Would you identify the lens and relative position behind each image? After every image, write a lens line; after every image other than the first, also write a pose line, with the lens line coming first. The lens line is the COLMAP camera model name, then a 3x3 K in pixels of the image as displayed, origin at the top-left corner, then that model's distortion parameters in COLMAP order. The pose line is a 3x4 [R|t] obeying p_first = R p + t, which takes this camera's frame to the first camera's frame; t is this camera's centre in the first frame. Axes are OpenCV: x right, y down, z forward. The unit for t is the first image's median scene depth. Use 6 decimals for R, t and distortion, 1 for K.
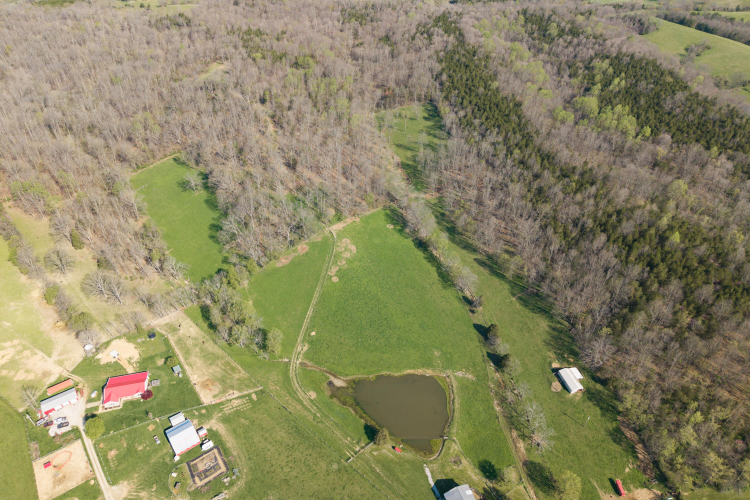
lens RADIAL K [[503.9, 0, 374.1], [0, 503.9, 250.6], [0, 0, 1]] dist [0.025414, -0.031436]
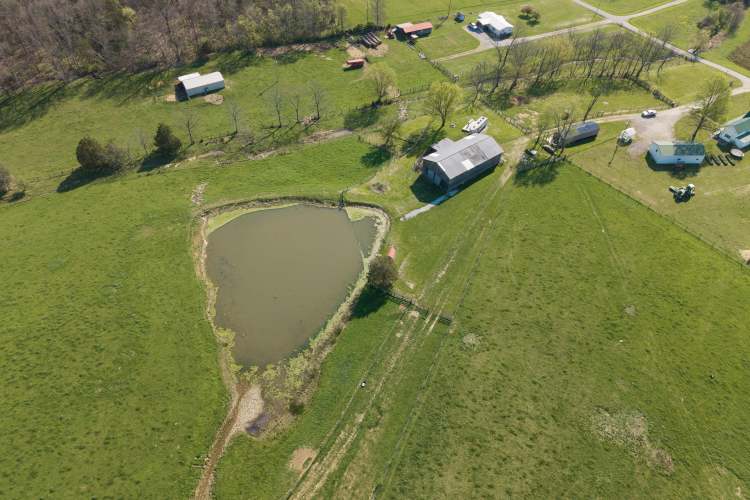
lens RADIAL K [[503.9, 0, 374.1], [0, 503.9, 250.6], [0, 0, 1]] dist [0.025414, -0.031436]
pose [[-0.277265, -0.728052, 0.626949, -0.174554], [0.574132, 0.397669, 0.715704, -0.000344], [-0.770387, 0.558391, 0.307738, 0.528446]]
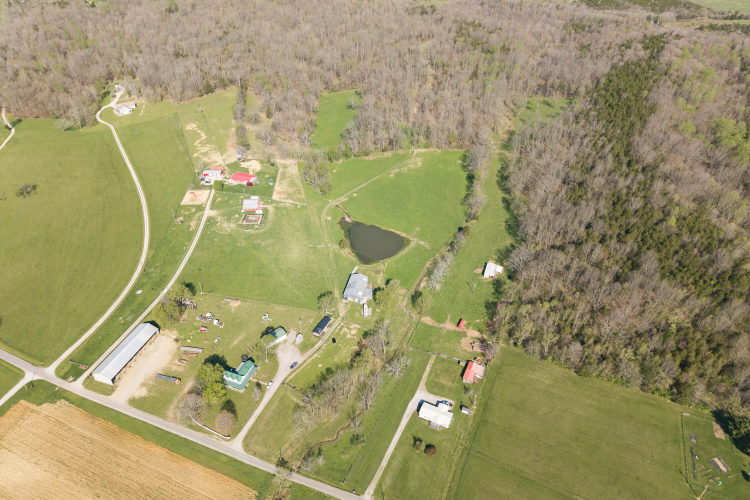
lens RADIAL K [[501.5, 0, 375.0], [0, 501.5, 250.0], [0, 0, 1]] dist [0.067859, -0.117575]
pose [[0.830540, 0.328641, -0.449665, 0.502068], [-0.345971, 0.937122, 0.045888, 0.177205], [0.436471, 0.117459, 0.892018, -0.216767]]
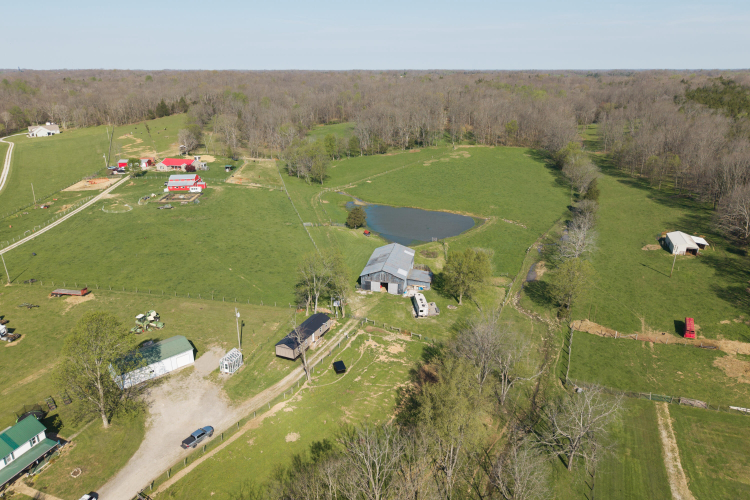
lens RADIAL K [[514.3, 0, 374.2], [0, 514.3, 239.4], [0, 0, 1]] dist [0.019220, -0.020114]
pose [[0.839172, 0.151191, -0.522429, 0.284261], [-0.318774, 0.915018, -0.247237, 0.366713], [0.440652, 0.374011, 0.816053, 0.241366]]
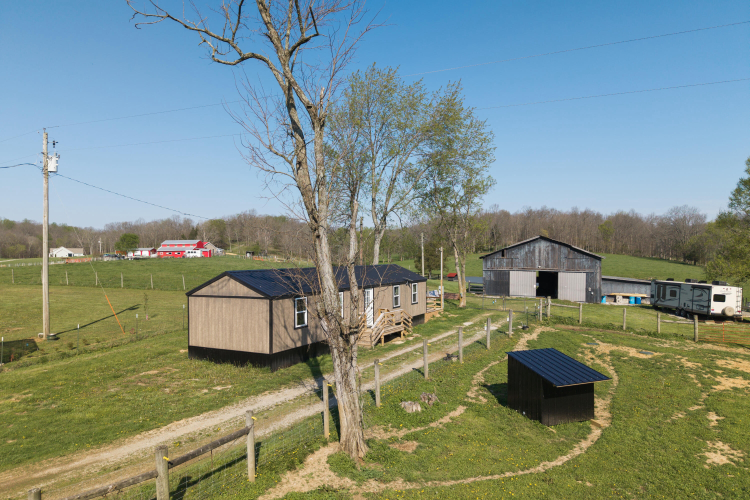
lens RADIAL K [[503.9, 0, 374.1], [0, 503.9, 250.6], [0, 0, 1]] dist [0.025414, -0.031436]
pose [[0.795295, -0.017992, -0.605956, 0.158127], [-0.366505, 0.781930, -0.504241, 0.383482], [0.482887, 0.623106, 0.615271, 0.430808]]
